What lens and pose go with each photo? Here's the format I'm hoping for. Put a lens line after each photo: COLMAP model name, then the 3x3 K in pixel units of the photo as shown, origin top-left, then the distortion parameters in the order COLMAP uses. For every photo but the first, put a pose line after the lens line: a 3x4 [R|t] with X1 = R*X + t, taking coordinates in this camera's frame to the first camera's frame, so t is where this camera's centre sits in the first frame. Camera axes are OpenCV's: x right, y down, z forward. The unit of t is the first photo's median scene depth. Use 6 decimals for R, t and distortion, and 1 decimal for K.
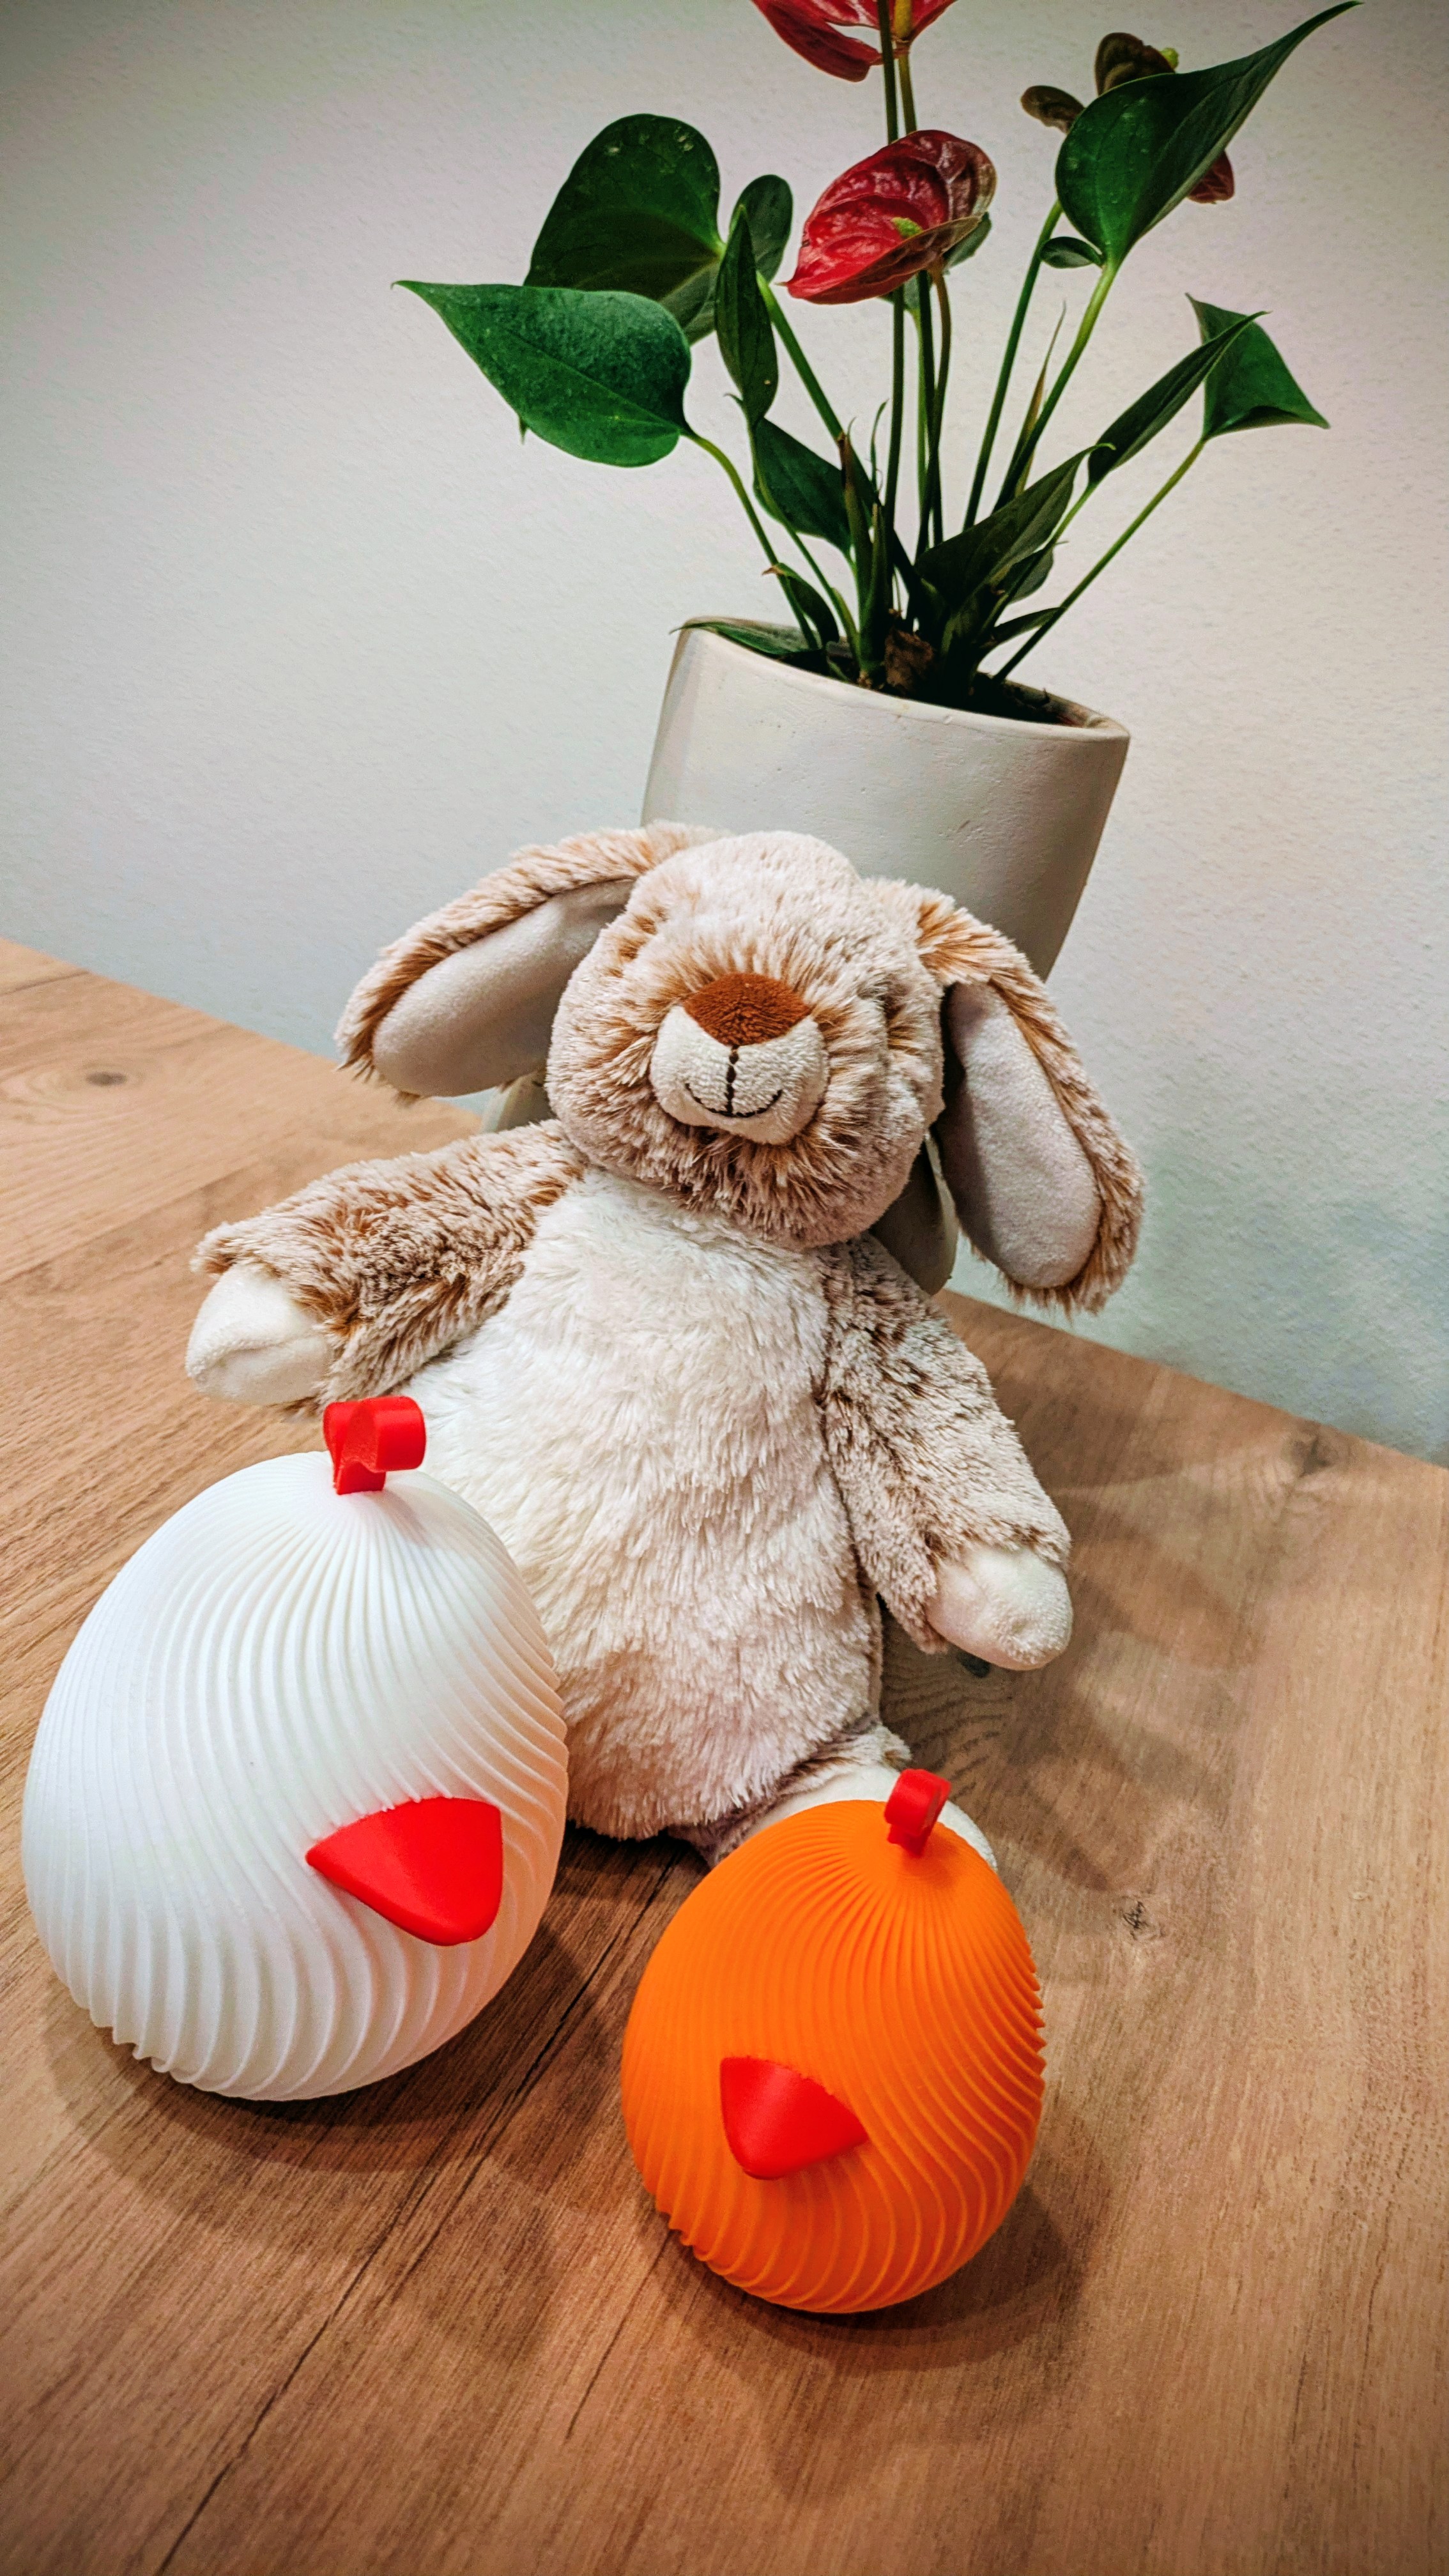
lens RADIAL K [[1874.1, 0, 550.6], [0, 1874.1, 1287.9], [0, 0, 1]] dist [-0.001468, -0.005706]
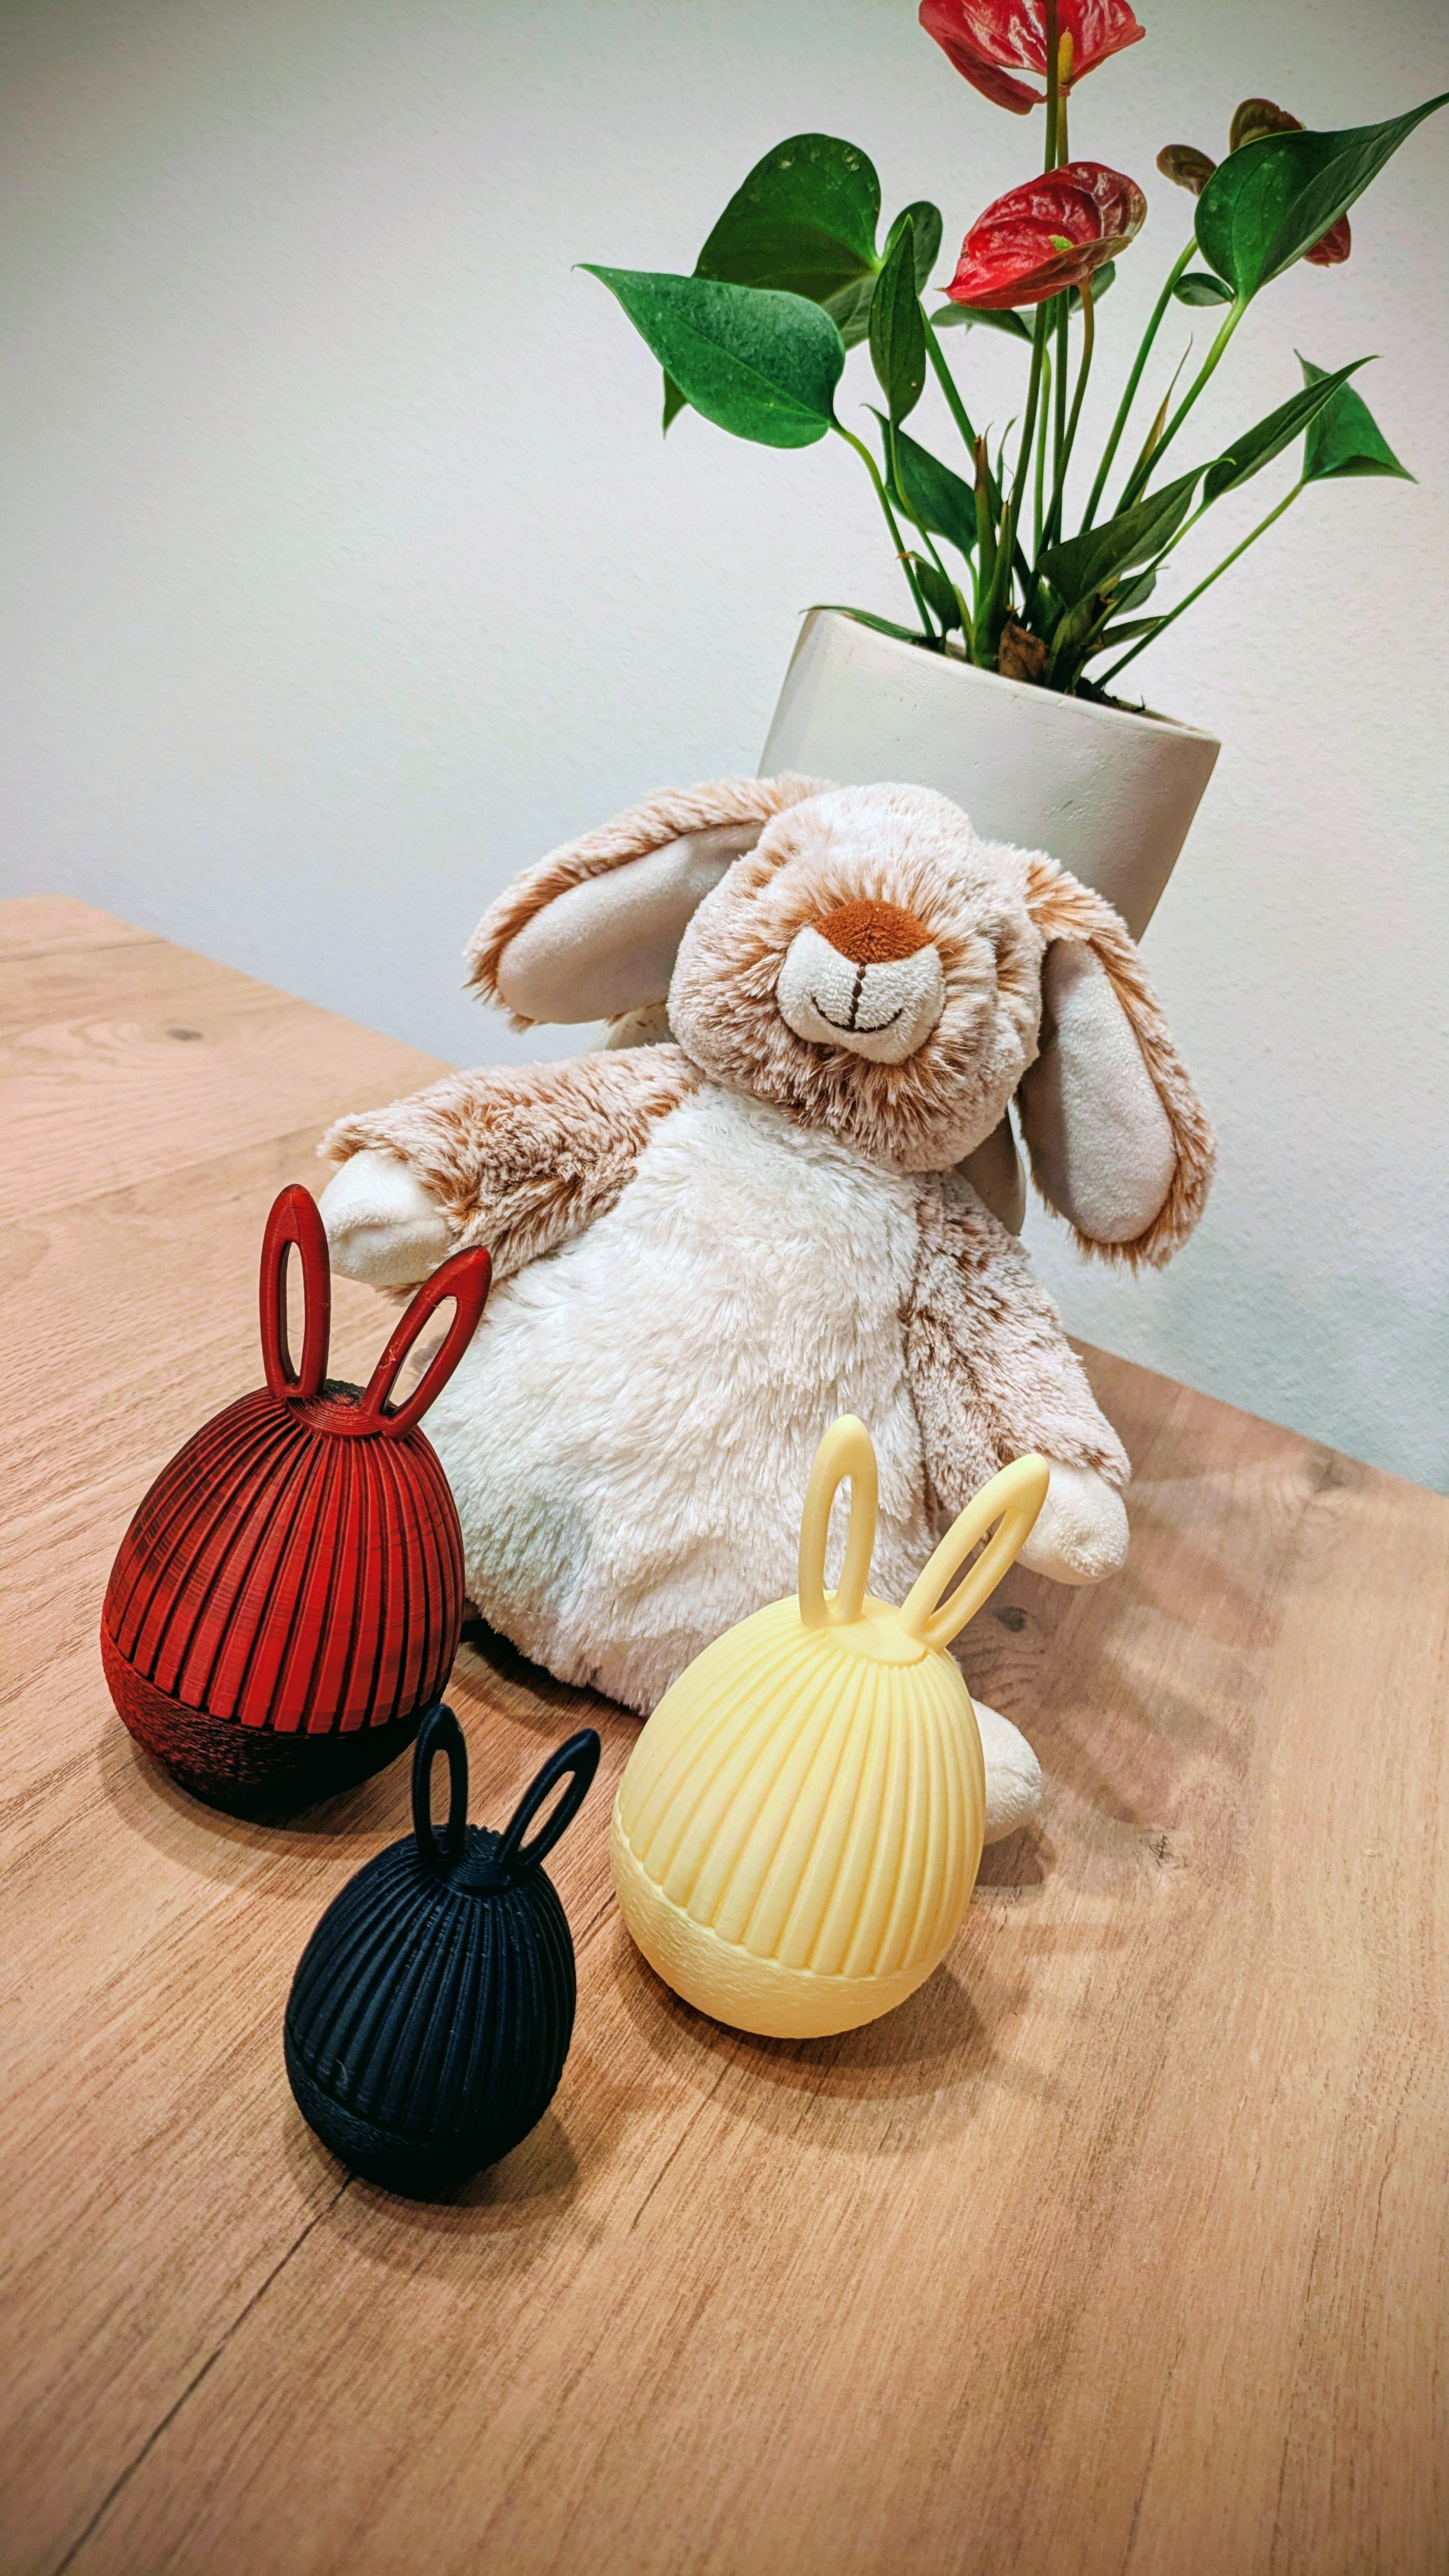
lens RADIAL K [[1872.9, 0, 555.3], [0, 1872.9, 1283.8], [0, 0, 1]] dist [-0.008063, 0.004383]
pose [[0.996909, 0.077736, 0.011385, -0.066622], [-0.077229, 0.996223, -0.039695, 0.097421], [-0.014427, 0.038694, 0.999147, -0.055162]]
